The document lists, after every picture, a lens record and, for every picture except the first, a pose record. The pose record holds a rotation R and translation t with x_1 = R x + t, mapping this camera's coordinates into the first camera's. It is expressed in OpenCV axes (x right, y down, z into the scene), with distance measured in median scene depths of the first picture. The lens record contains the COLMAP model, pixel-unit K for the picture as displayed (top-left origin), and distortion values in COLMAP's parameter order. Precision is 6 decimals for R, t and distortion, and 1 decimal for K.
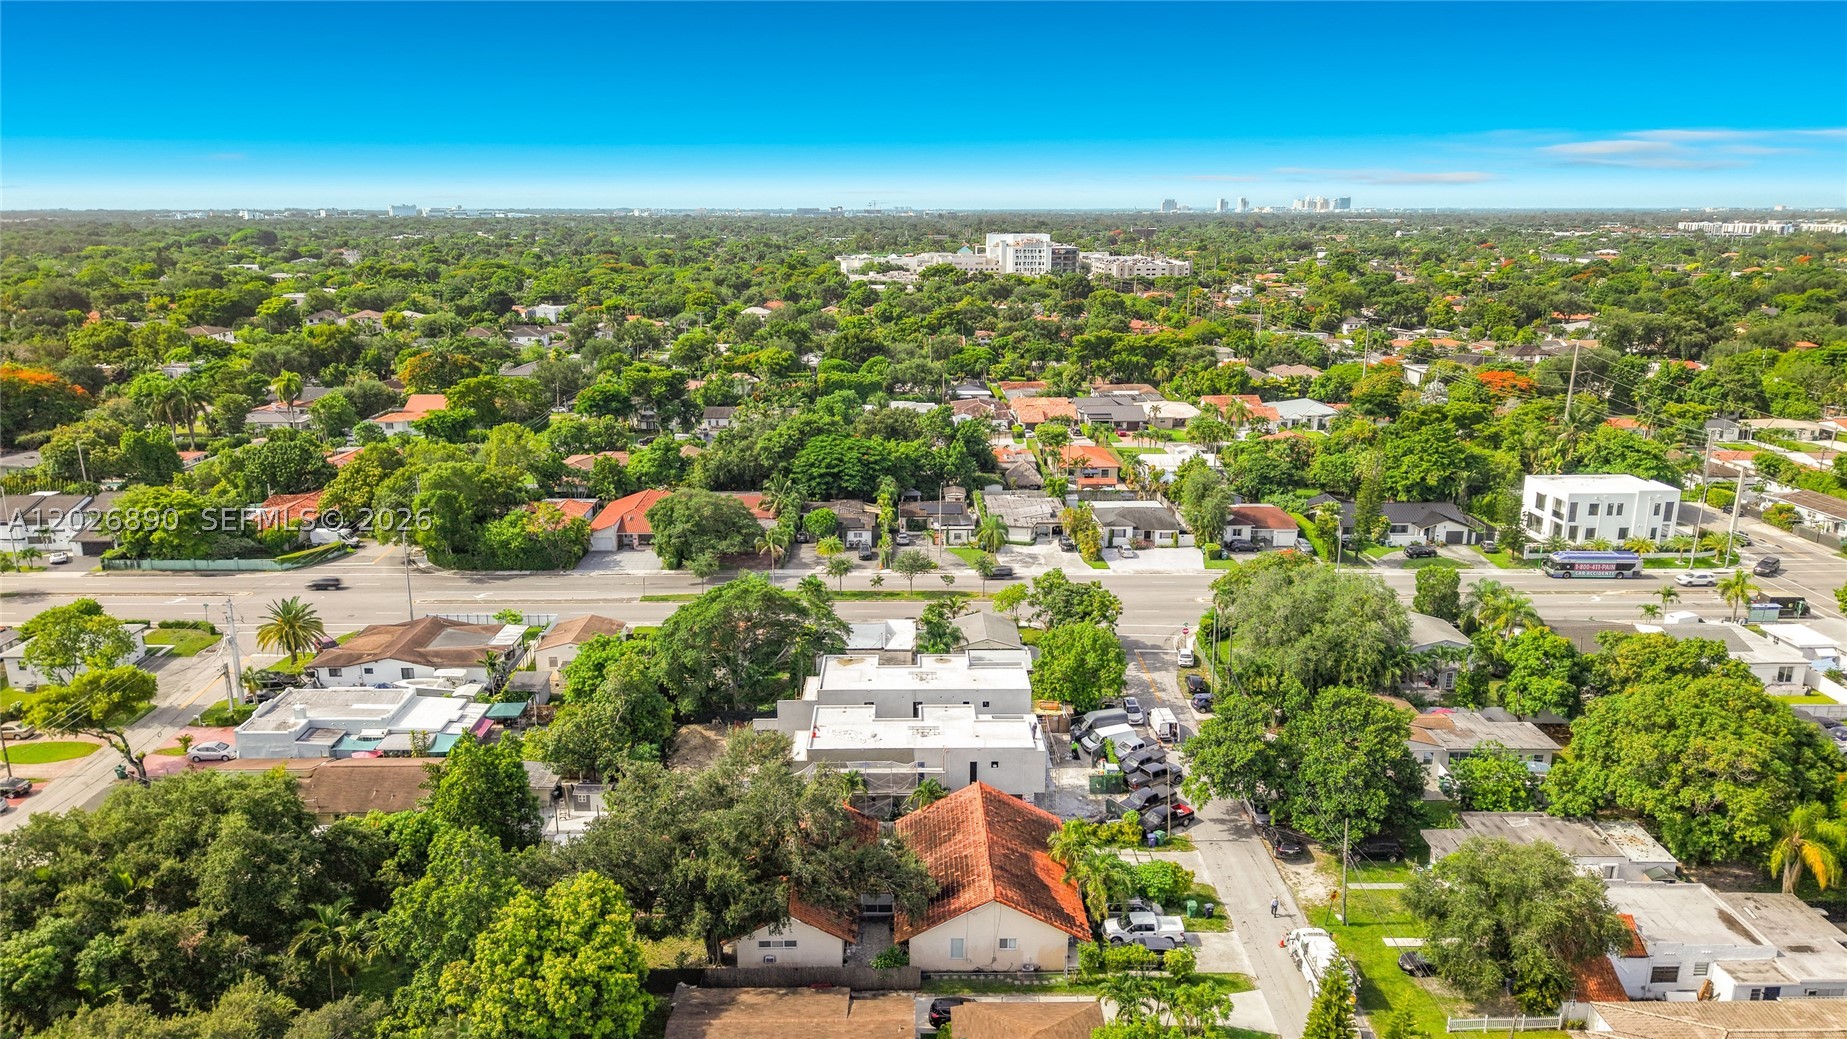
lens RADIAL K [[1235.4, 0, 923.5], [0, 1235.4, 519.5], [0, 0, 1]] dist [0.064066, -0.137342]
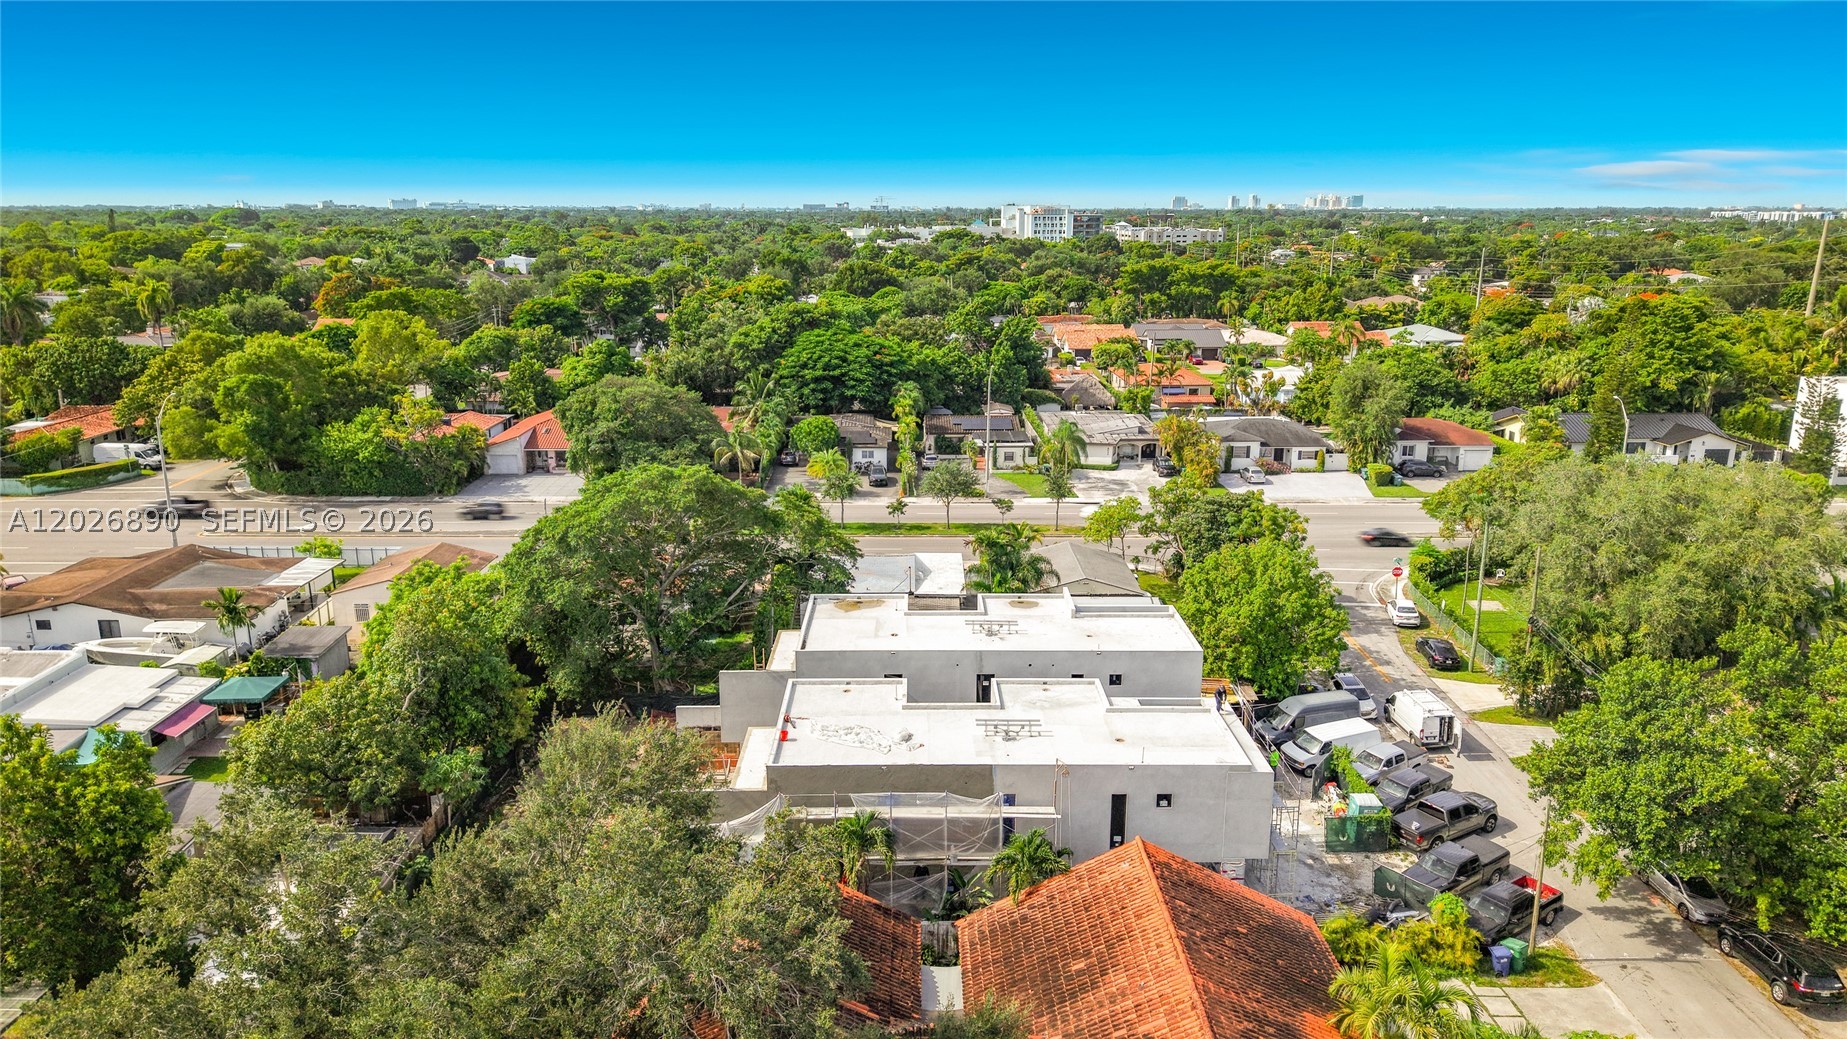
lens RADIAL K [[1229.6, 0, 923.5], [0, 1229.6, 519.5], [0, 0, 1]] dist [-0.002399, 0.000871]
pose [[0.999990, 0.002388, -0.003718, -0.020725], [-0.002406, 0.999985, -0.004947, 0.059199], [0.003706, 0.004956, 0.999981, 0.335655]]
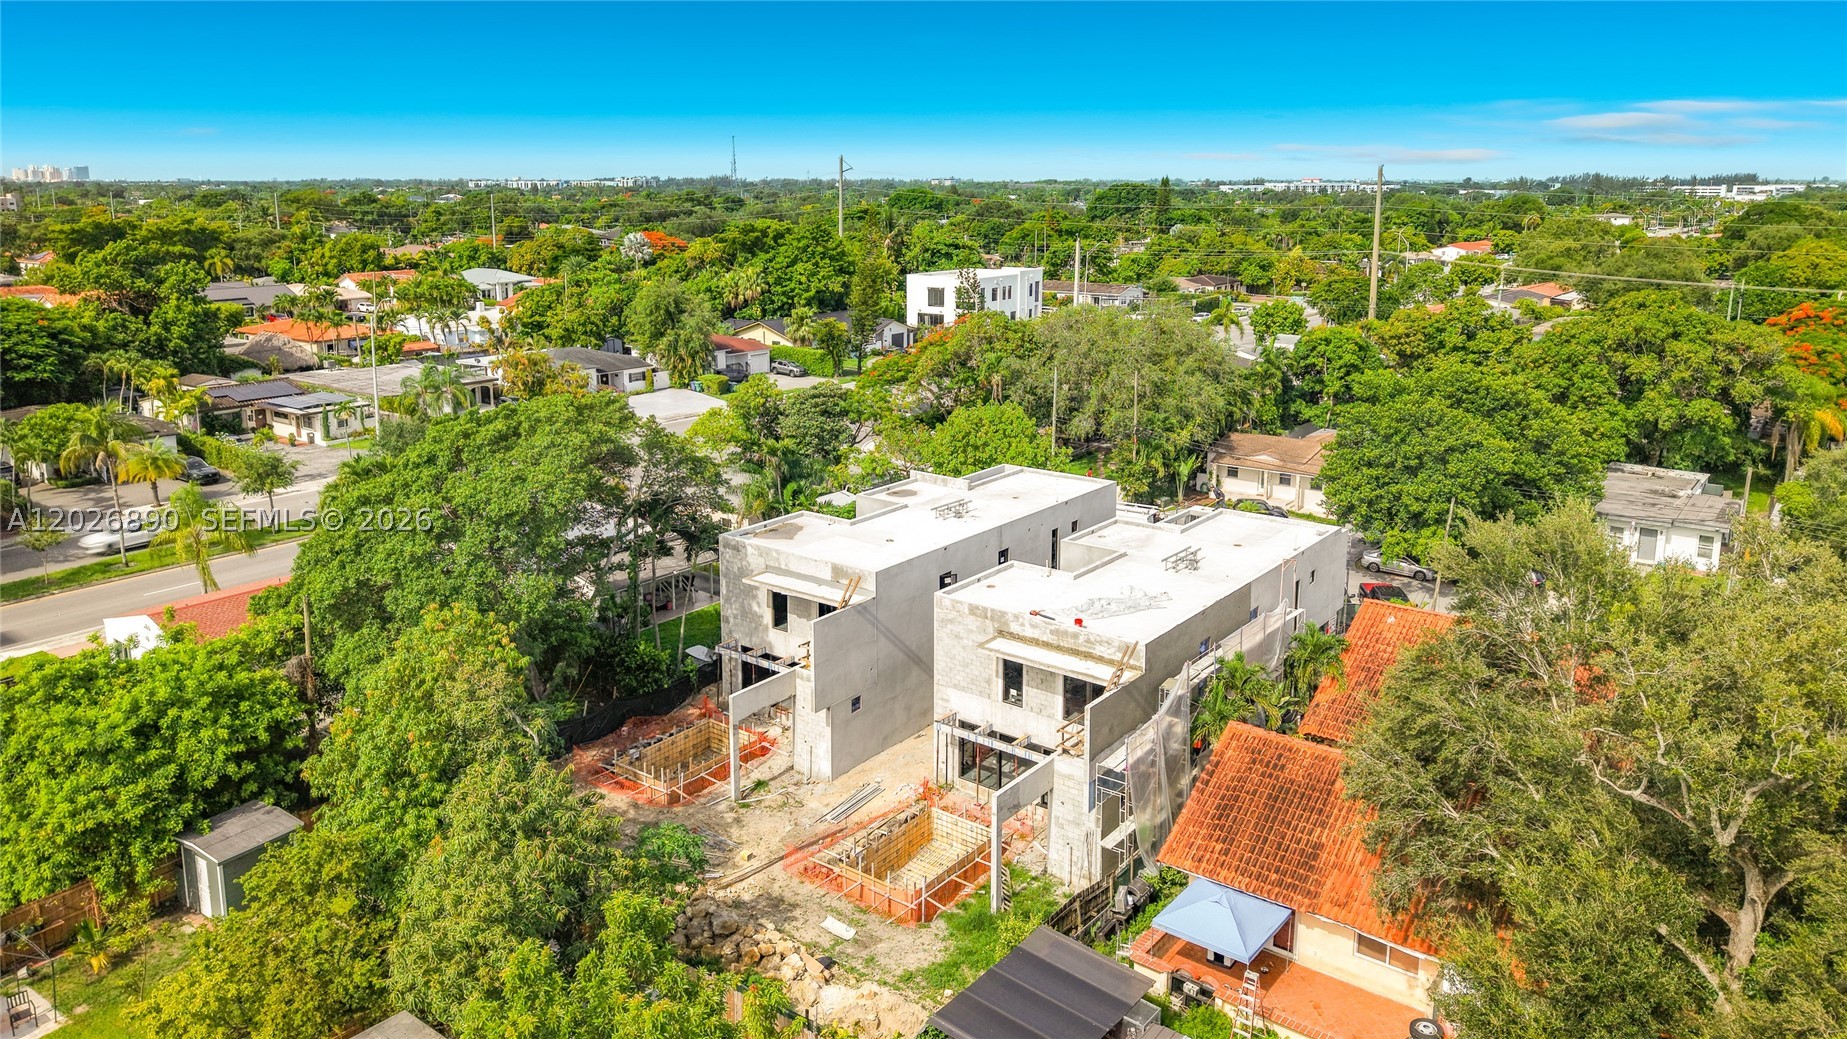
lens RADIAL K [[1235.4, 0, 923.5], [0, 1235.4, 519.5], [0, 0, 1]] dist [0.064066, -0.137342]
pose [[0.589503, -0.201291, 0.782284, -0.291186], [0.196576, 0.975088, 0.102768, 0.056060], [-0.783482, 0.093196, 0.614386, 0.511268]]
